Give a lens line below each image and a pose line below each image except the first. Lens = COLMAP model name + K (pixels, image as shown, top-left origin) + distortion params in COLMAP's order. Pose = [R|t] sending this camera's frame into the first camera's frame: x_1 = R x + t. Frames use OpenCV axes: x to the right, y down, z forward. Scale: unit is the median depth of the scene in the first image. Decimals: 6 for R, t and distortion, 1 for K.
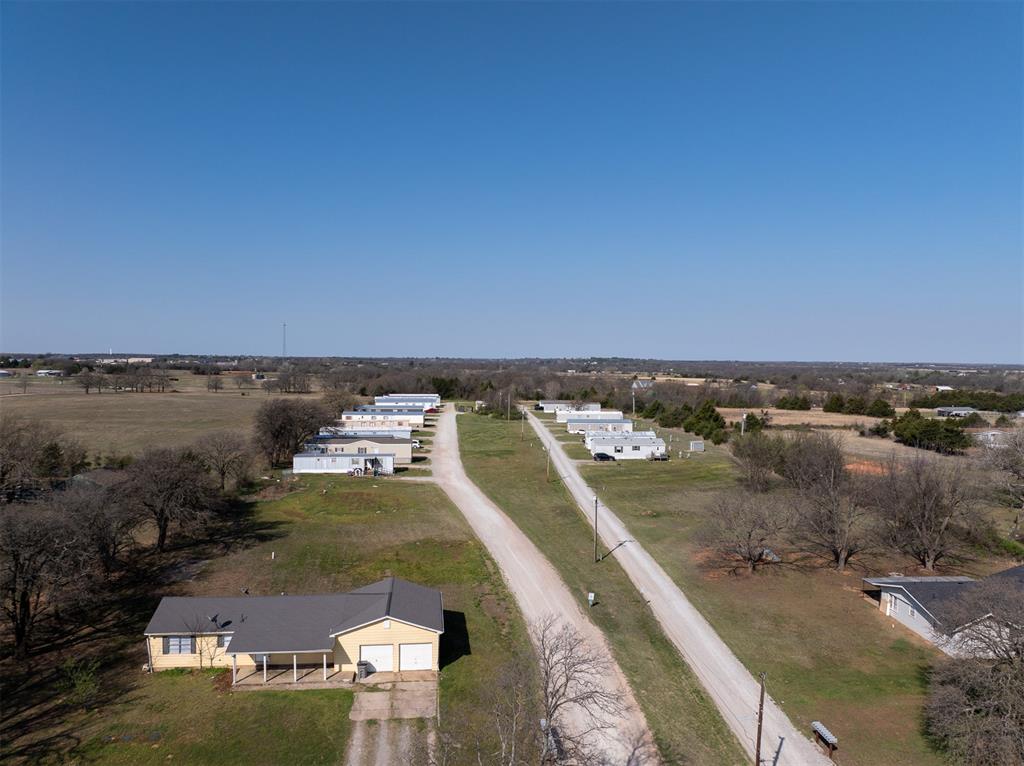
lens RADIAL K [[721.8, 0, 512.0], [0, 721.8, 383.0], [0, 0, 1]] dist [-0.038295, 0.004799]
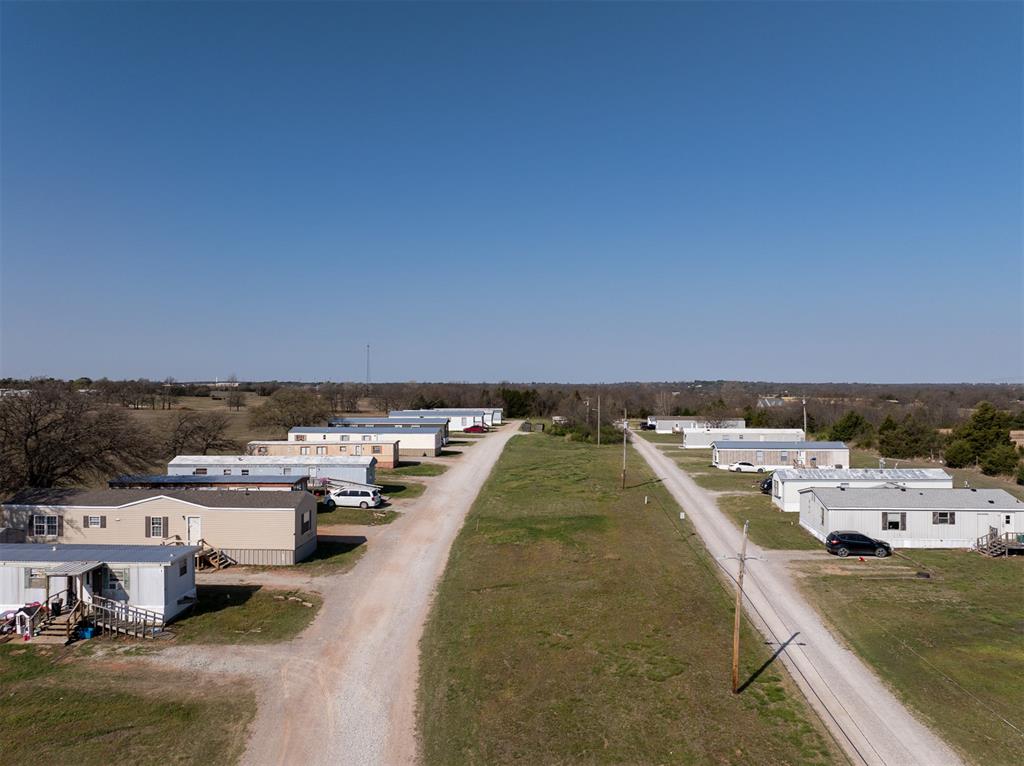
lens RADIAL K [[721.8, 0, 512.0], [0, 721.8, 383.0], [0, 0, 1]] dist [-0.038295, 0.004799]
pose [[0.990700, -0.009822, -0.135712, 0.006205], [0.004740, 0.999277, -0.037717, 0.029298], [0.135985, 0.036723, 0.990030, 0.508624]]
